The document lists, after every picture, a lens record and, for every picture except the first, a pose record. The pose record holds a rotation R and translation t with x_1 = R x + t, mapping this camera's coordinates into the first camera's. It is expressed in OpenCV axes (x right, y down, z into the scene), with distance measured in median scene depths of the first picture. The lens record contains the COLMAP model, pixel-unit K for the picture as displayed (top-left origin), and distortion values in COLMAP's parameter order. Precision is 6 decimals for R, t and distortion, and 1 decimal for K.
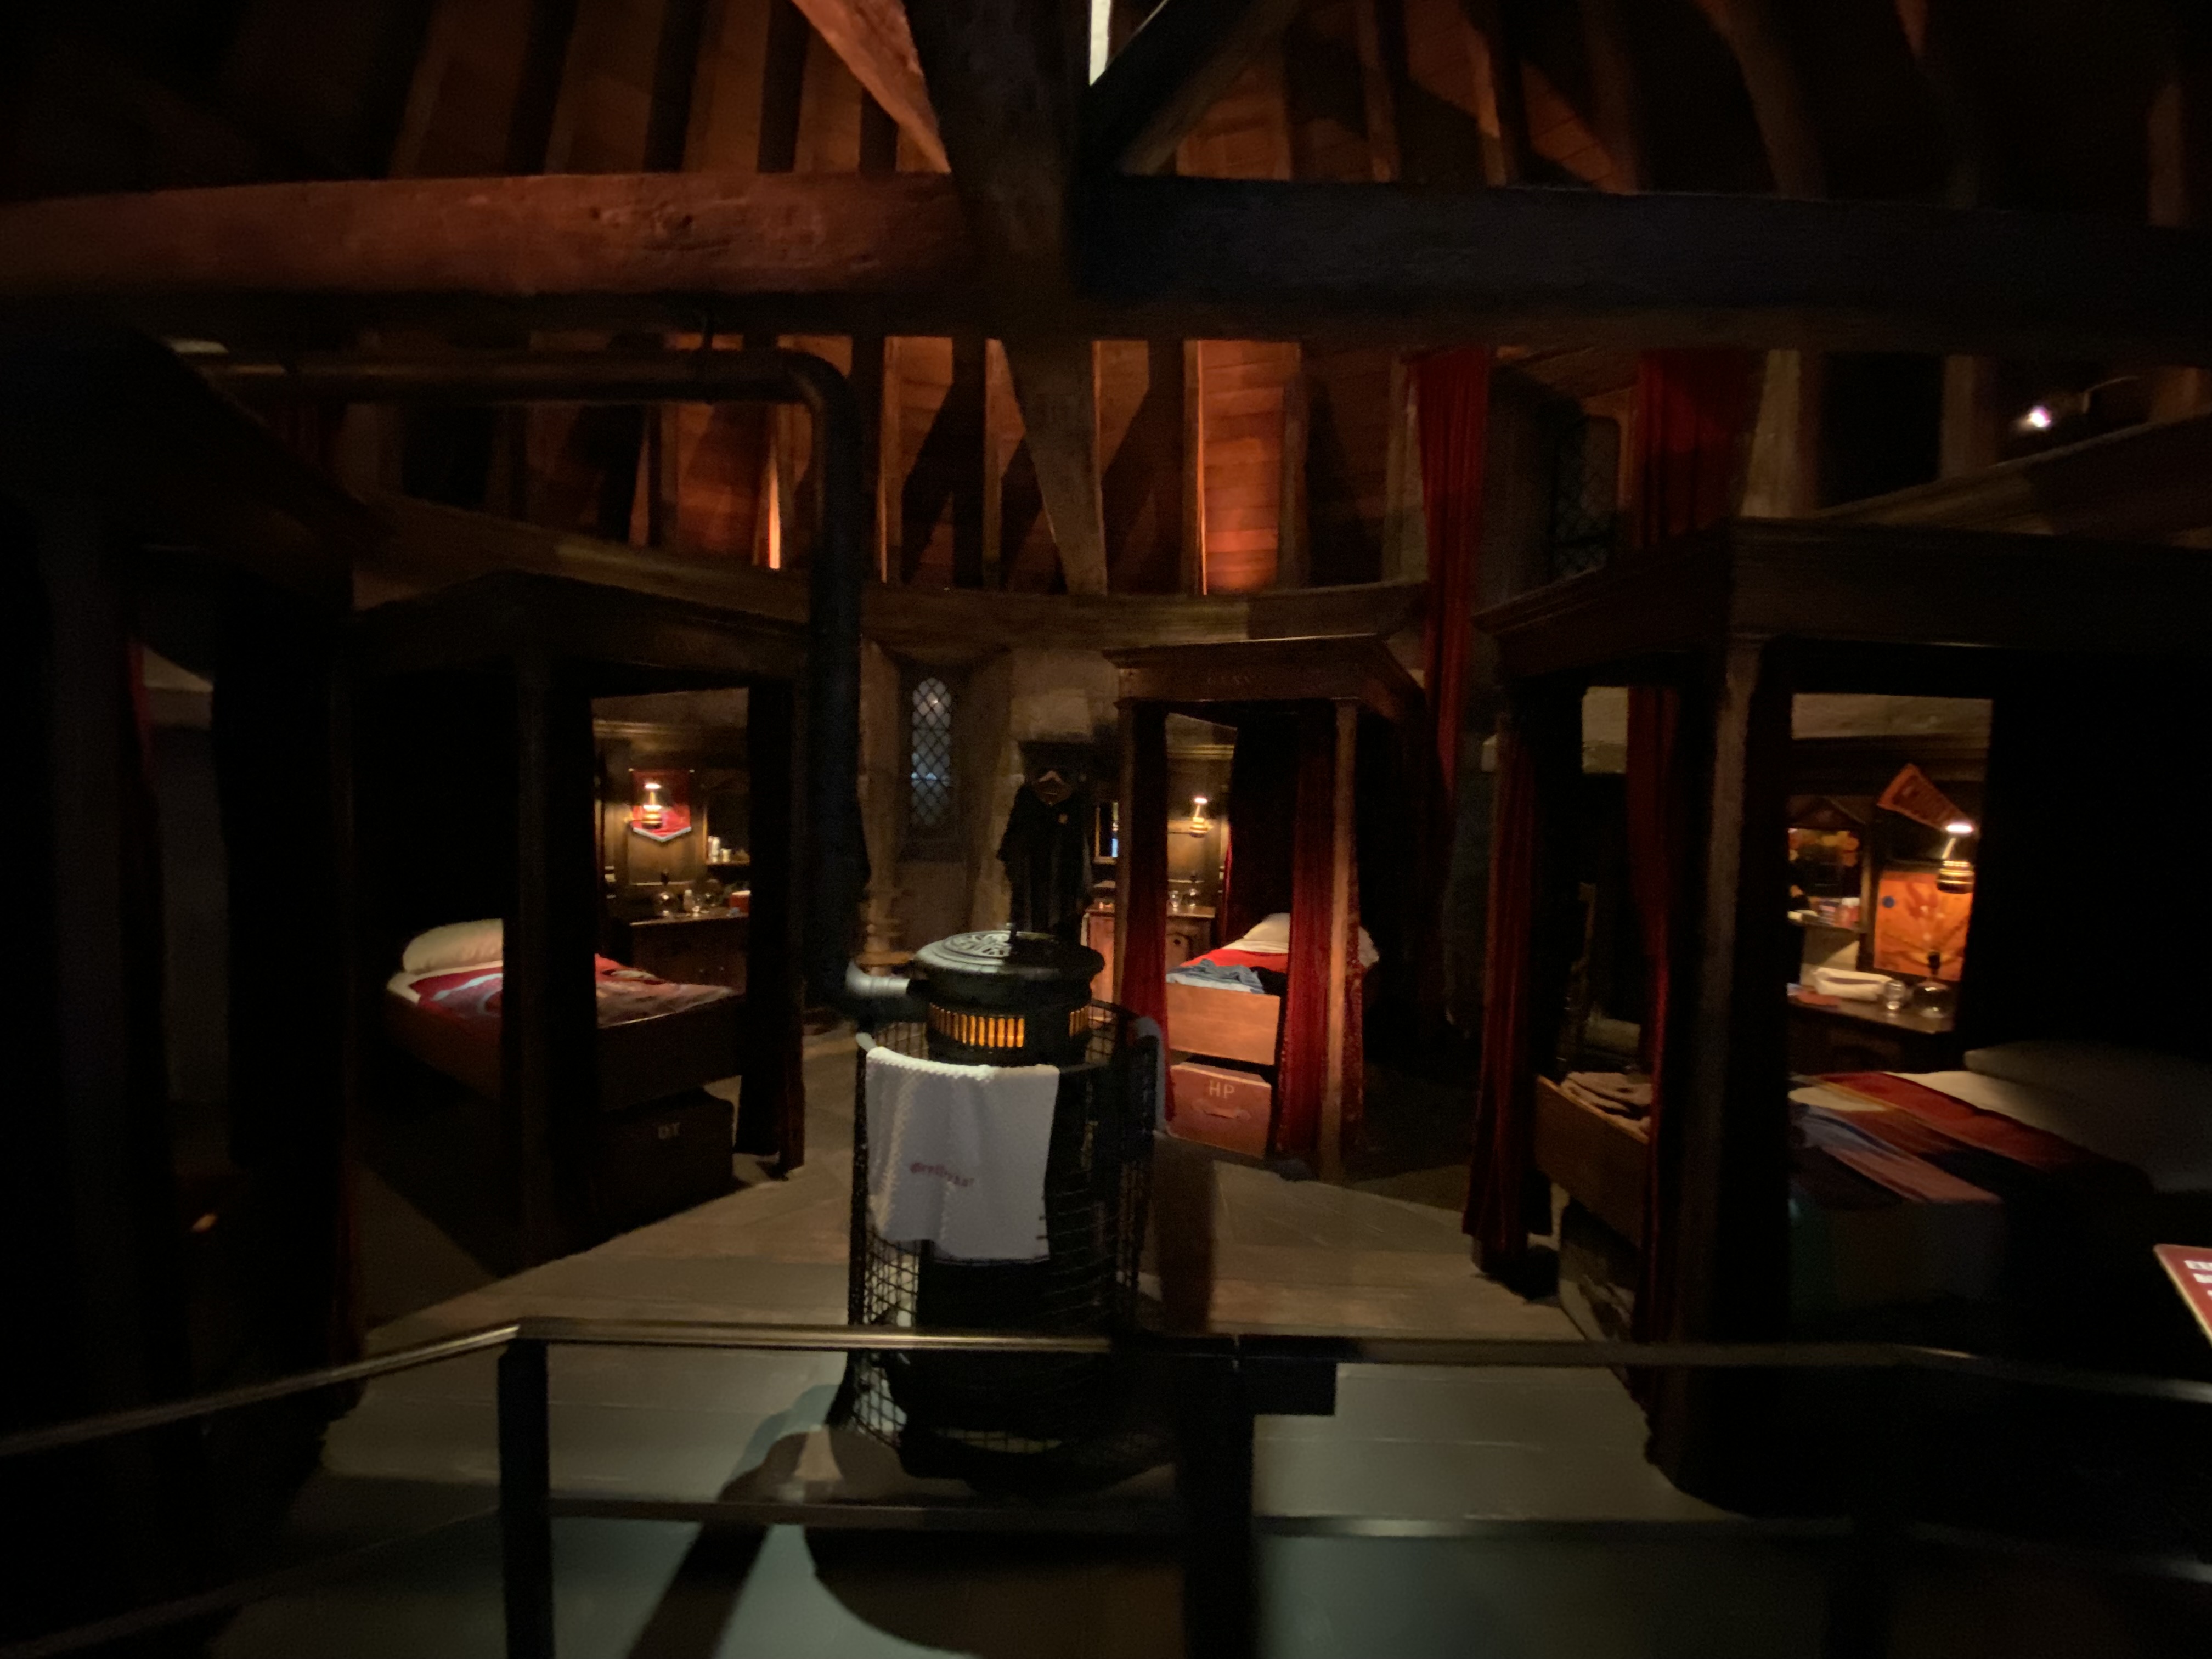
lens RADIAL K [[885.2, 0, 1102.1], [0, 885.2, 826.3], [0, 0, 1]] dist [-0.011946, -0.002149]
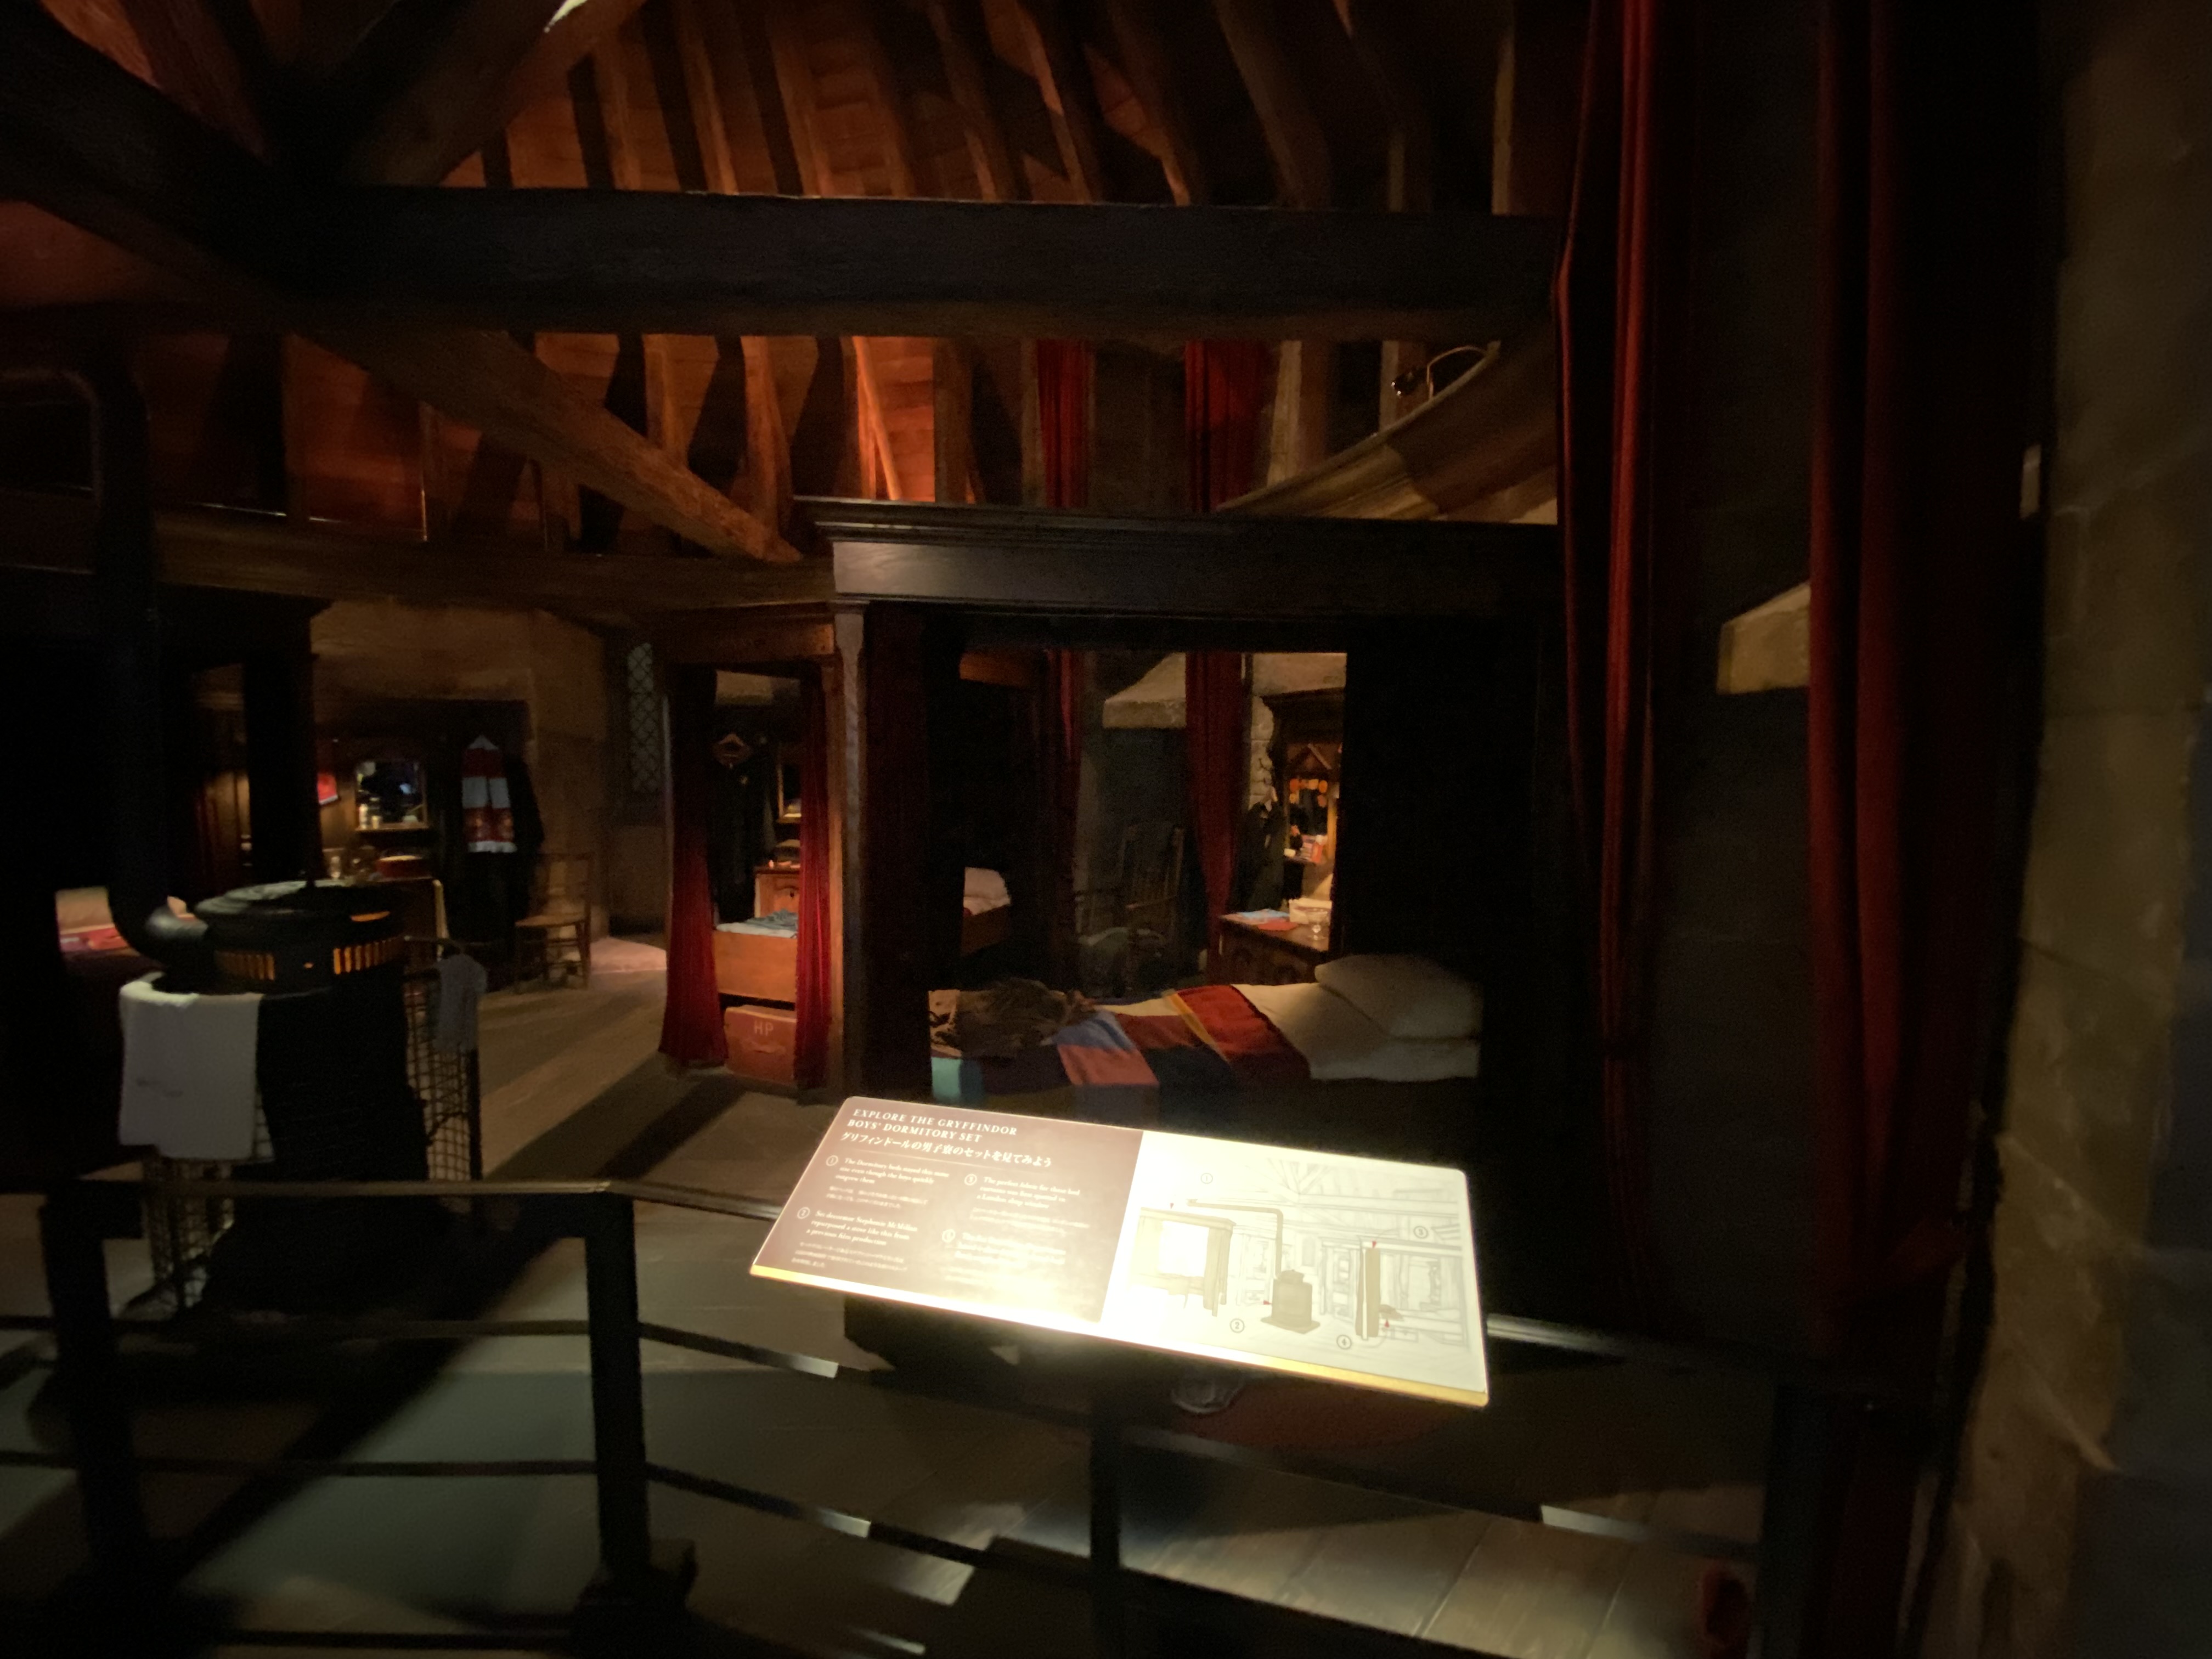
lens RADIAL K [[885.2, 0, 1107.6], [0, 885.2, 824.3], [0, 0, 1]] dist [-0.011946, -0.002149]
pose [[0.997494, -0.022846, 0.066966, 0.473077], [0.020248, 0.999025, 0.039221, 0.017211], [-0.067796, -0.037767, 0.996984, -0.087681]]
